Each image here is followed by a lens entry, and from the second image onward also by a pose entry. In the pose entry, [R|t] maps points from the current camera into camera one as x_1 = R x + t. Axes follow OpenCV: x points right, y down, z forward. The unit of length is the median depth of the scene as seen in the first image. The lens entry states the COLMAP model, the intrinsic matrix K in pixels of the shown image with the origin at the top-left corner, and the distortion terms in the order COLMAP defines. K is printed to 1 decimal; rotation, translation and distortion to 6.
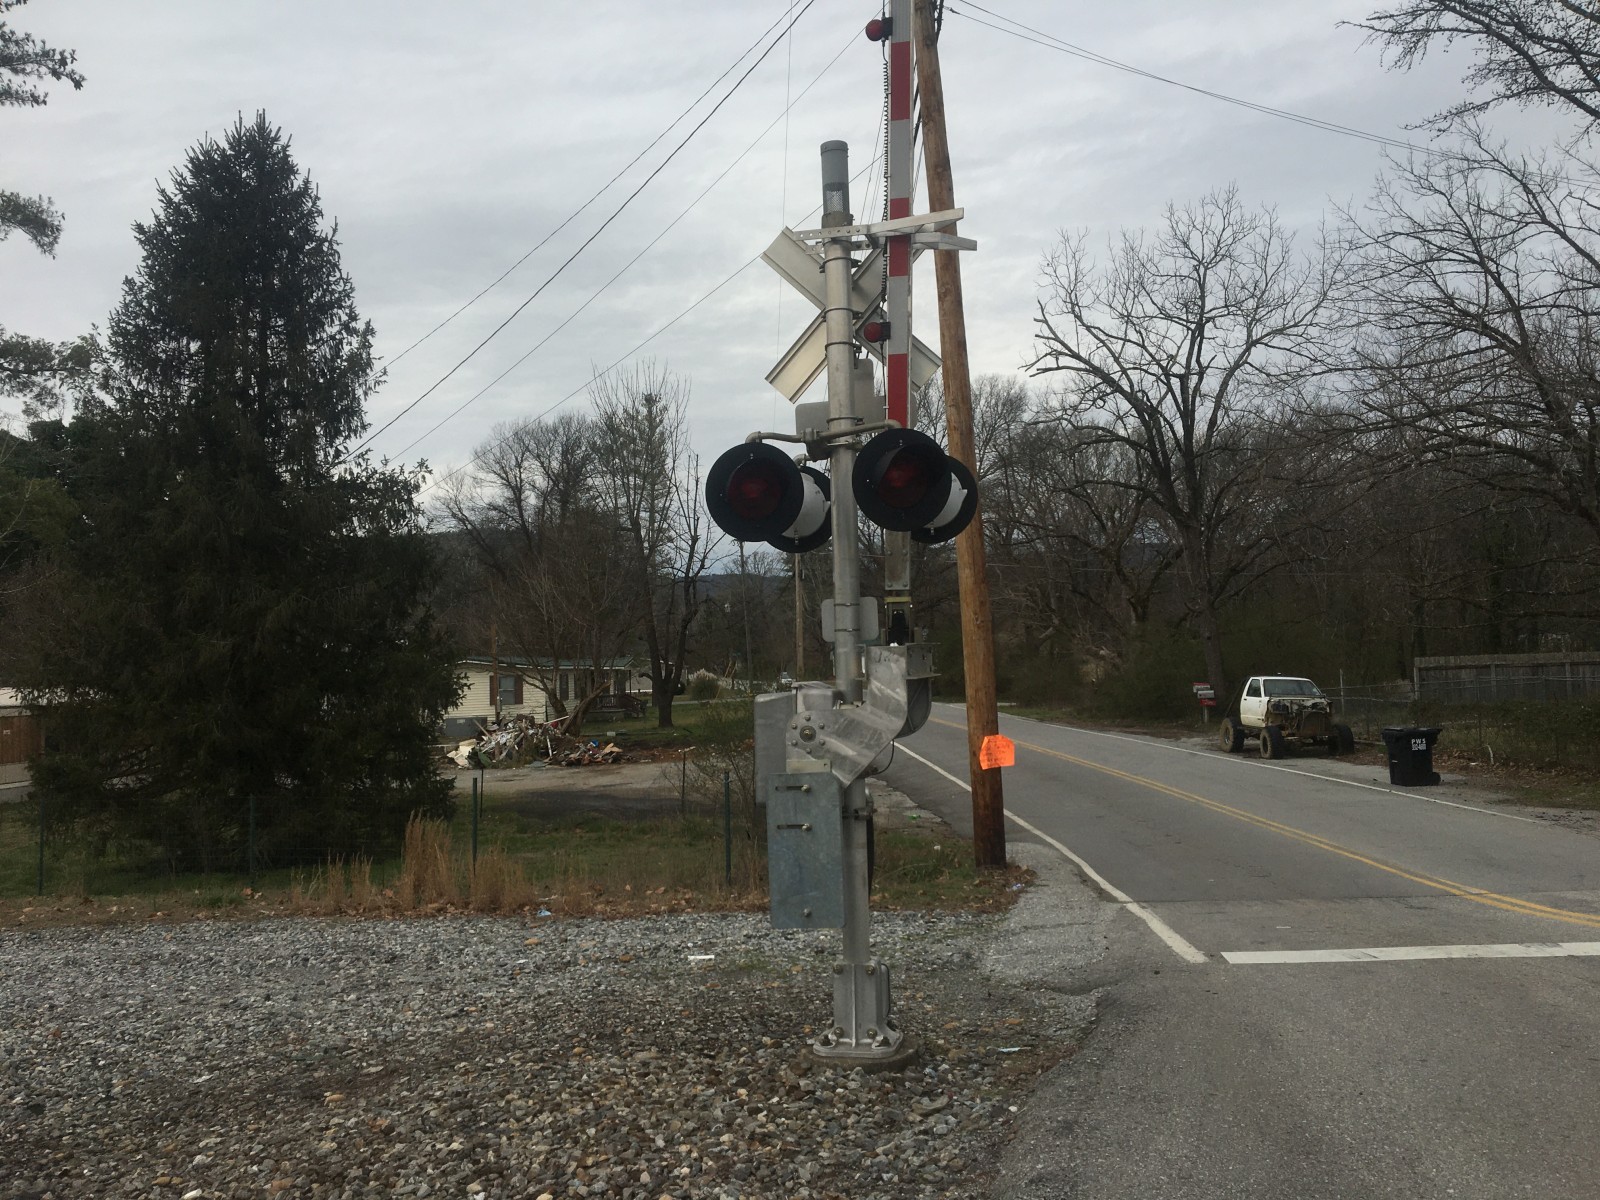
lens RADIAL K [[1291.9, 0, 800.0], [0, 1291.9, 600.0], [0, 0, 1]] dist [0.048315, -0.095357]
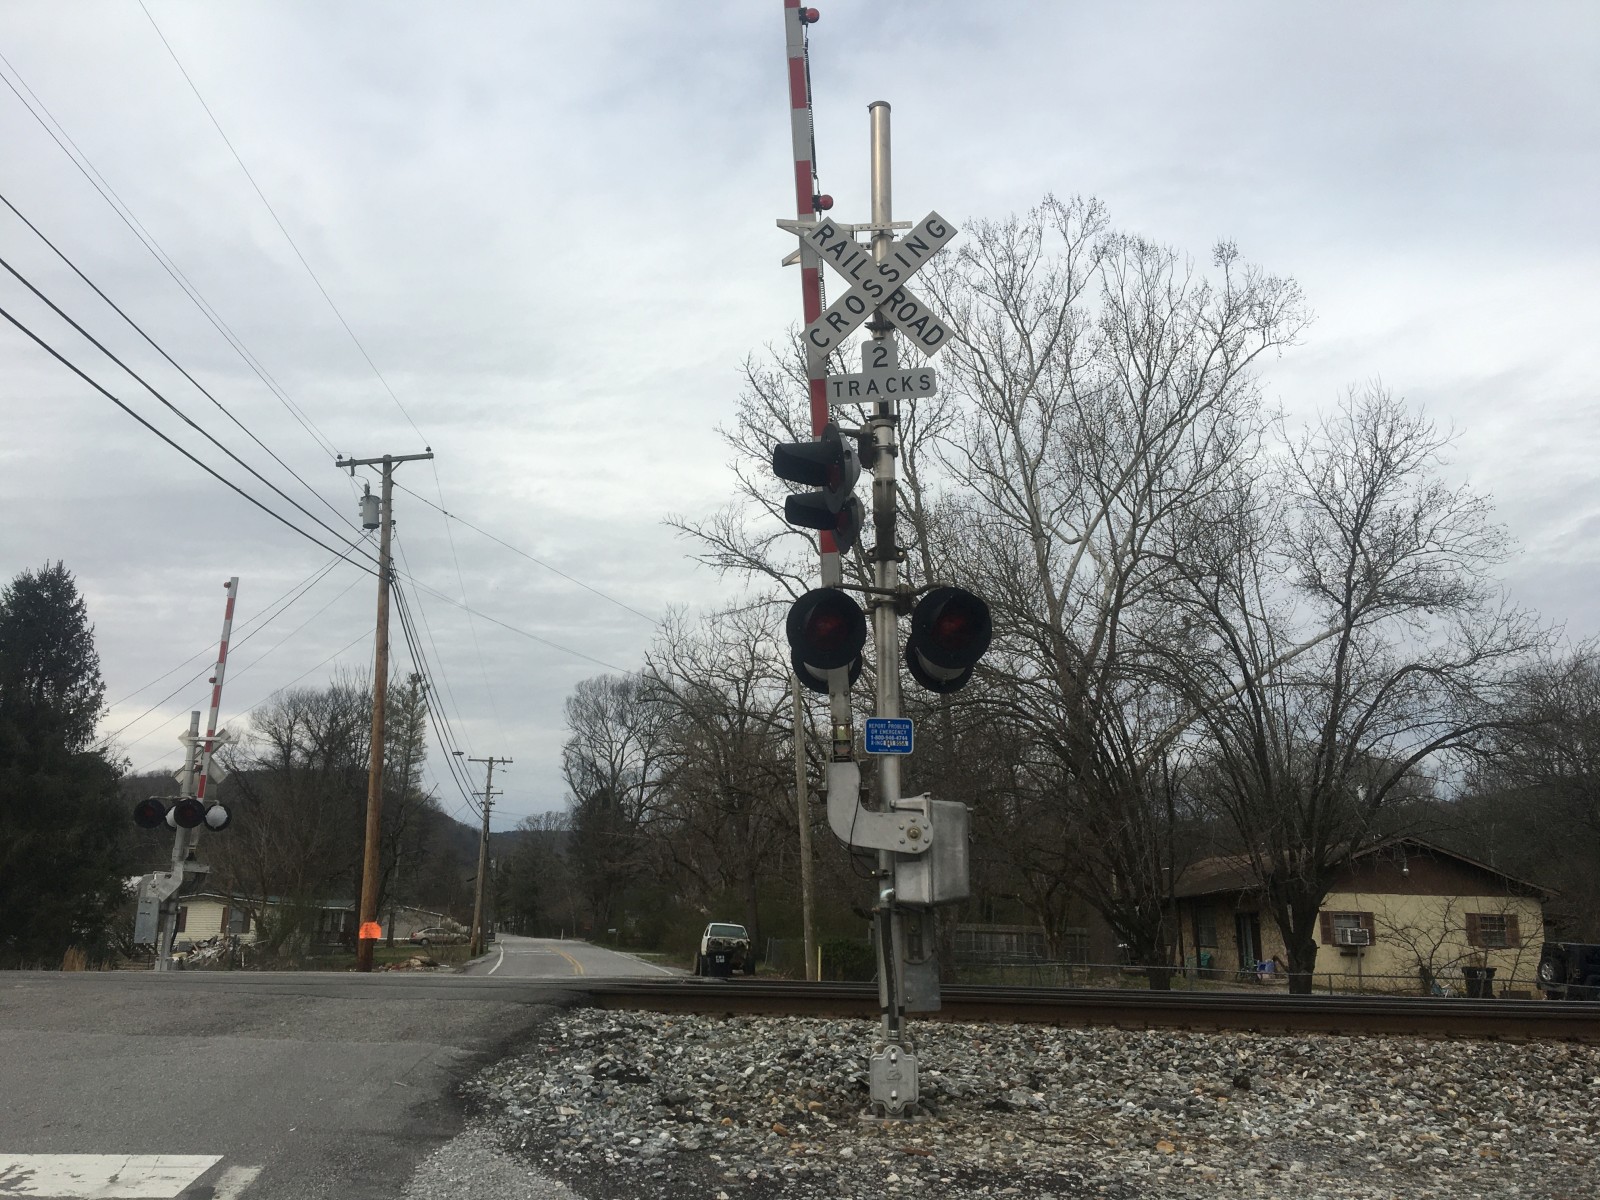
lens RADIAL K [[1291.9, 0, 800.0], [0, 1291.9, 600.0], [0, 0, 1]] dist [0.048315, -0.095357]
pose [[0.990895, 0.074178, 0.112363, 0.392596], [-0.050022, 0.977634, -0.204277, -0.006058], [-0.125003, 0.196796, 0.972443, -0.847236]]
